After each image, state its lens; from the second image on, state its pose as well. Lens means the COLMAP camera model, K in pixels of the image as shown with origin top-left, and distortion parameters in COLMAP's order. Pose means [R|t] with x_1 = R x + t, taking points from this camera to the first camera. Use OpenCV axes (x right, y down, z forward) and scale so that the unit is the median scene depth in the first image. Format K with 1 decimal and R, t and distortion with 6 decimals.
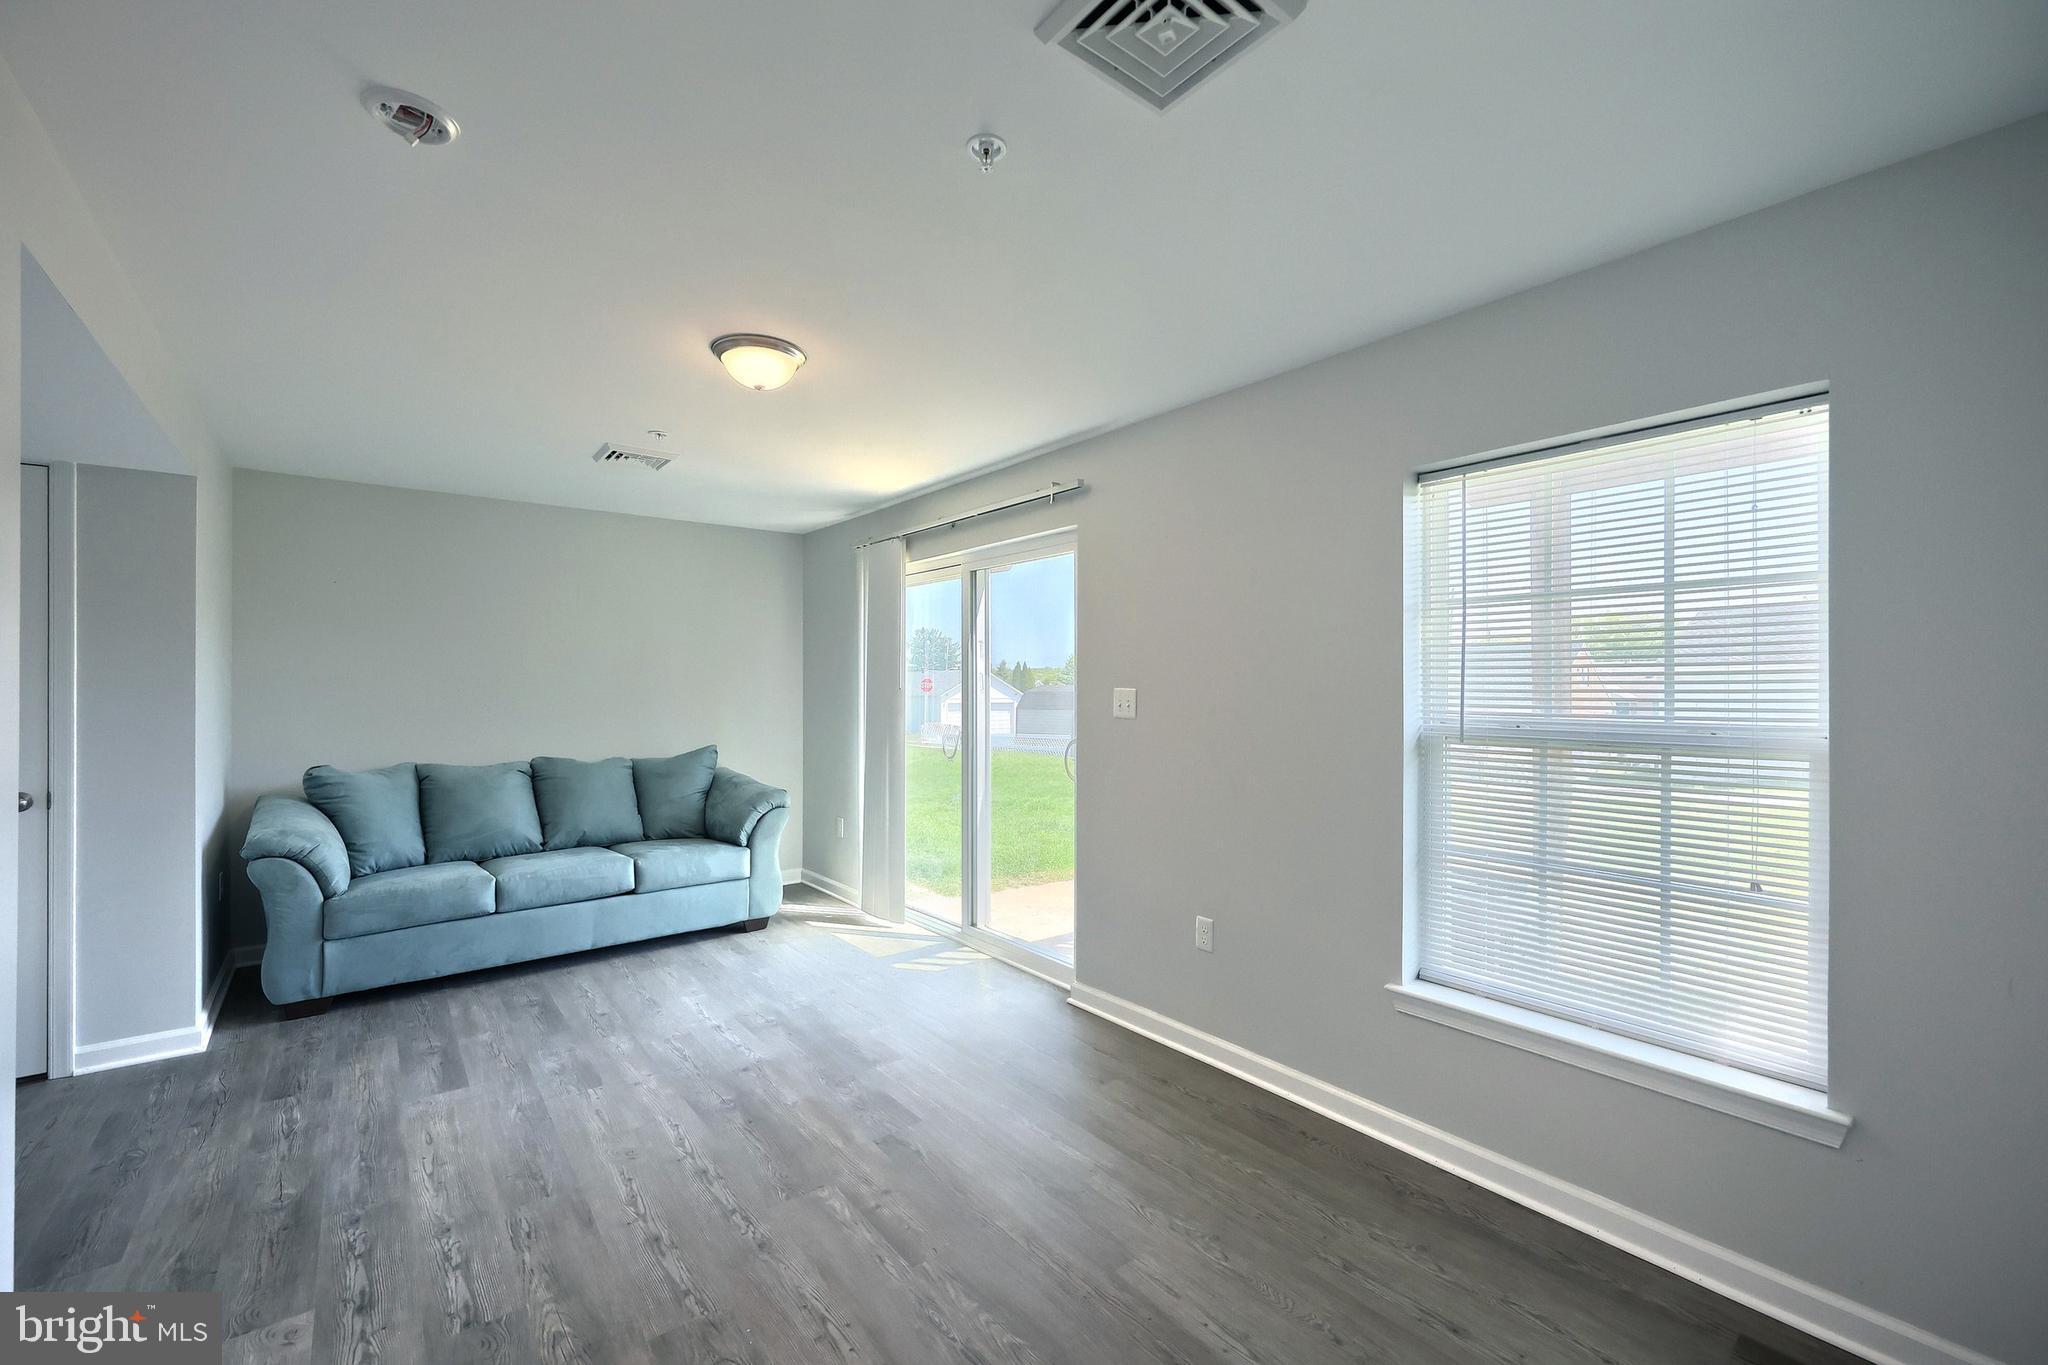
lens RADIAL K [[837.6, 0, 1024.0], [0, 837.6, 682.5], [0, 0, 1]] dist [0.000521, 0.000171]
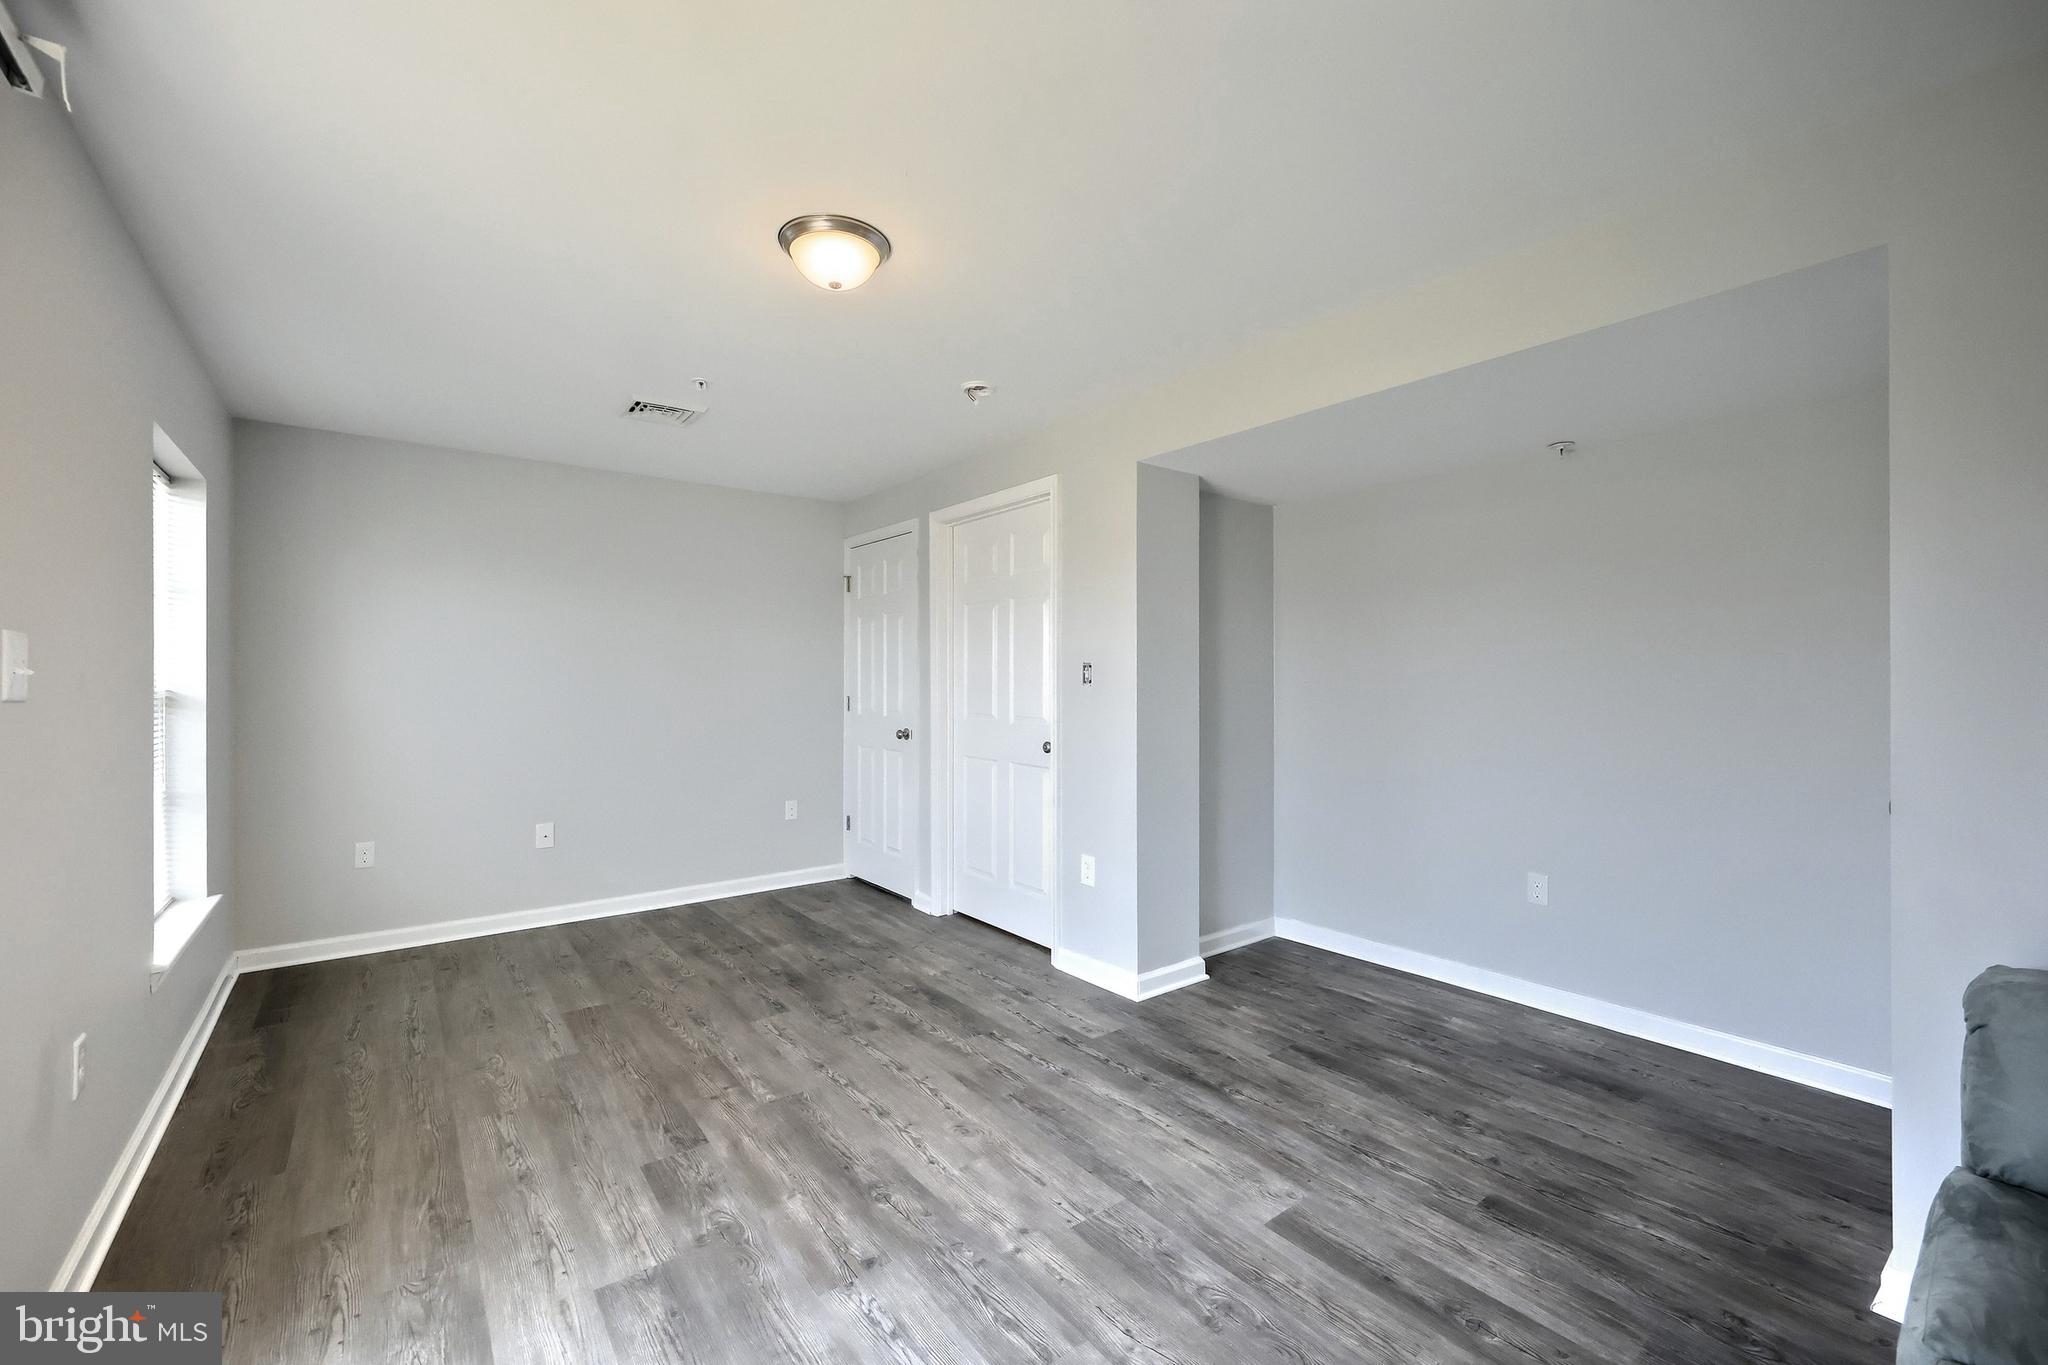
lens RADIAL K [[837.6, 0, 1024.0], [0, 837.6, 682.5], [0, 0, 1]] dist [0.000521, 0.000171]
pose [[-0.999850, -0.000477, 0.017307, -0.577105], [-0.000452, 0.999999, 0.001451, 0.044966], [-0.017307, 0.001443, -0.999849, 2.038706]]
